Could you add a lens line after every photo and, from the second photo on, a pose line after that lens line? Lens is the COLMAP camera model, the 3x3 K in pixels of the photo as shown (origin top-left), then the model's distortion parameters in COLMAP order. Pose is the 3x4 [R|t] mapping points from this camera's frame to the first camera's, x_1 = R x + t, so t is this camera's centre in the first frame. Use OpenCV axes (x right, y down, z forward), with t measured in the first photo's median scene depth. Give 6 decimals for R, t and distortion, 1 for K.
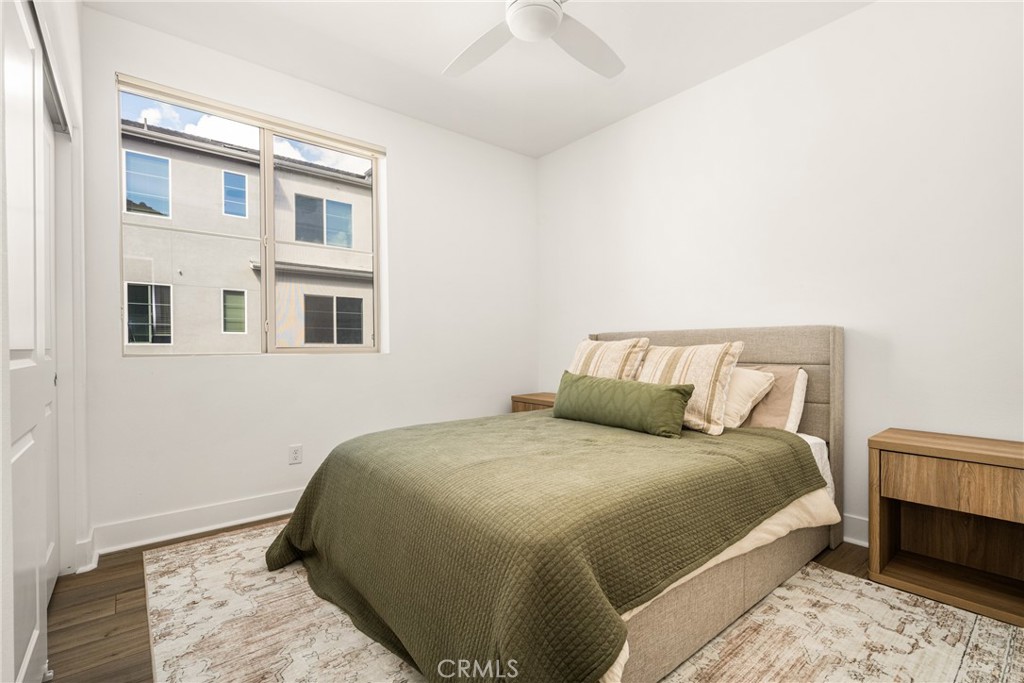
lens RADIAL K [[472.7, 0, 507.7], [0, 472.7, 346.1], [0, 0, 1]] dist [0.012296, -0.001353]
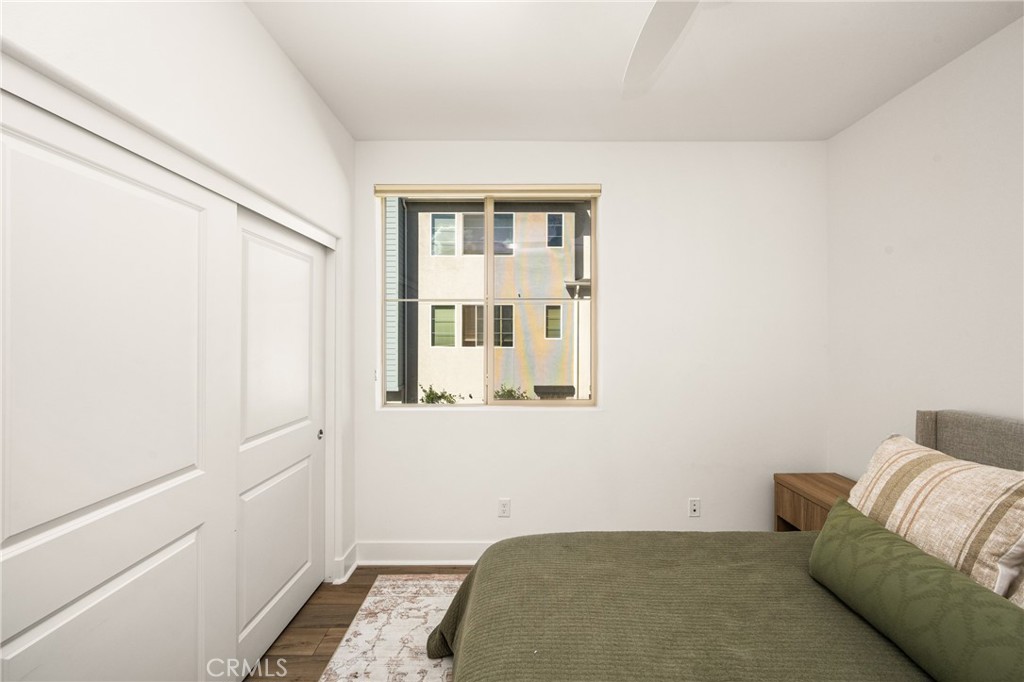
lens RADIAL K [[412.7, 0, 497.6], [0, 412.7, 344.9], [0, 0, 1]] dist [0.002701, 0.000045]
pose [[0.775478, 0.007982, -0.631324, 0.125214], [-0.005457, 0.999967, 0.005940, -0.155380], [0.631350, -0.001162, 0.775497, 0.351859]]
